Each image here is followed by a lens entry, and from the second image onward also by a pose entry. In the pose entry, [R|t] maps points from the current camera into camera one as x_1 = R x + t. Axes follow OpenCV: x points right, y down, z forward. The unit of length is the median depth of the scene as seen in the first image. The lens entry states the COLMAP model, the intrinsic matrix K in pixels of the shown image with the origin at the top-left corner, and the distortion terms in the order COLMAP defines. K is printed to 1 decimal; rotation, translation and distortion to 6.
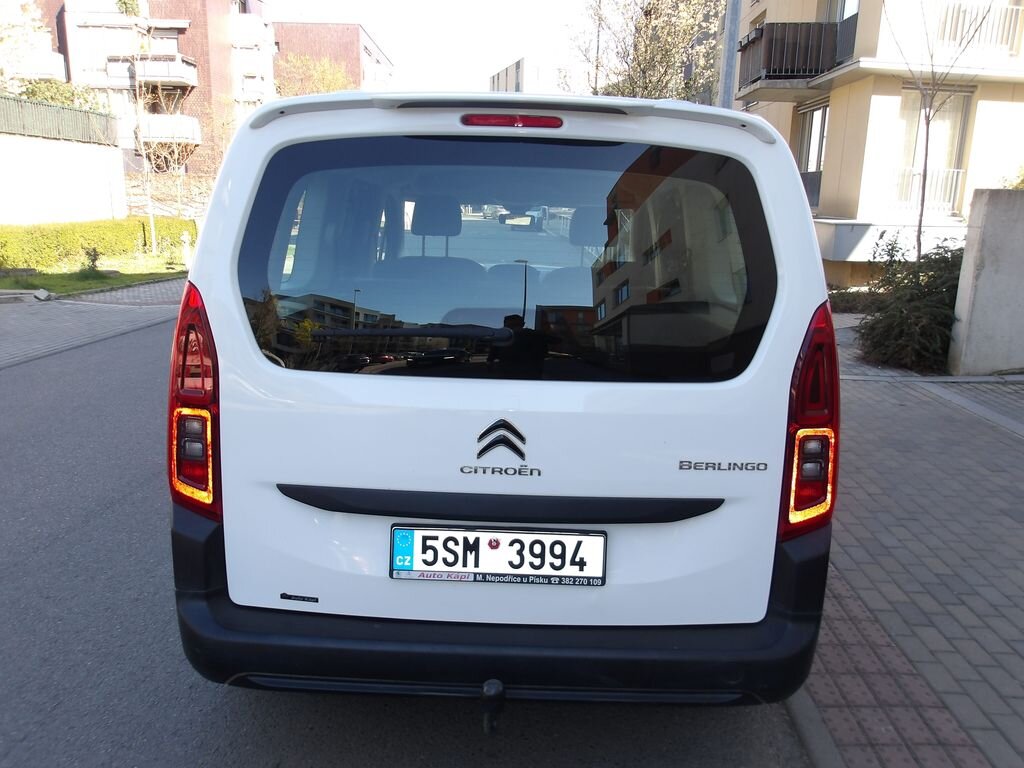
lens RADIAL K [[862.3, 0, 512.0], [0, 862.3, 384.0], [0, 0, 1]] dist [0.000269, 0.011609]
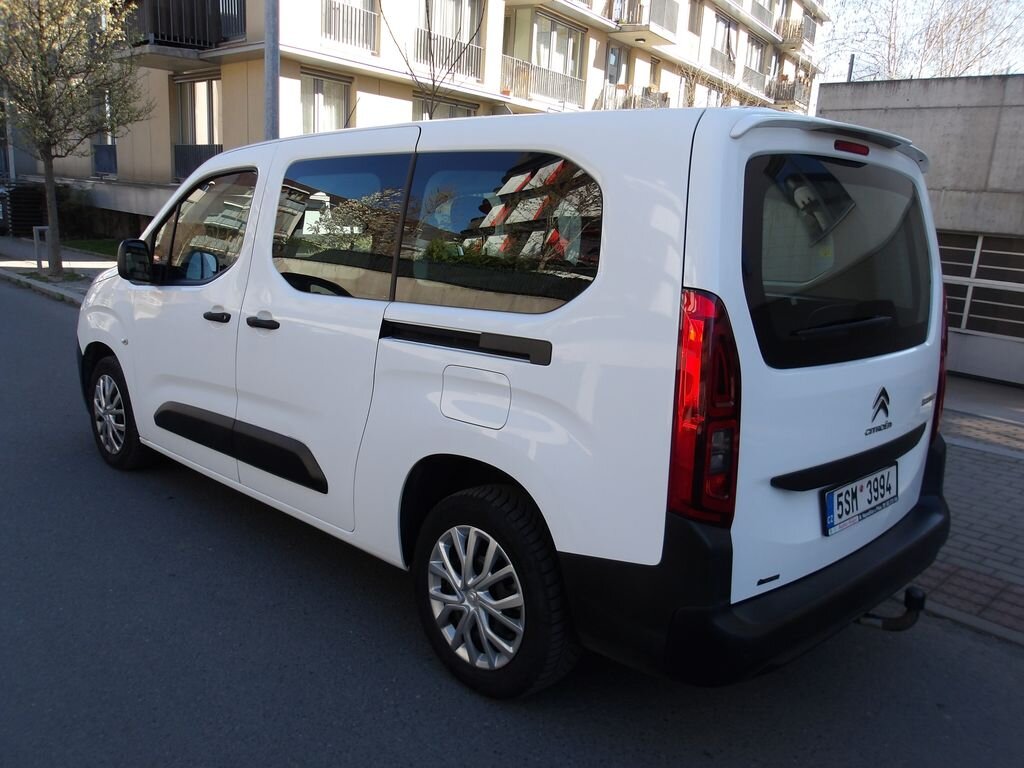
lens RADIAL K [[862.3, 0, 512.0], [0, 862.3, 384.0], [0, 0, 1]] dist [0.000269, 0.011609]
pose [[0.703576, -0.137450, 0.697201, -1.140463], [0.113481, 0.990257, 0.080706, -0.114133], [-0.701501, 0.022336, 0.712318, 0.427658]]
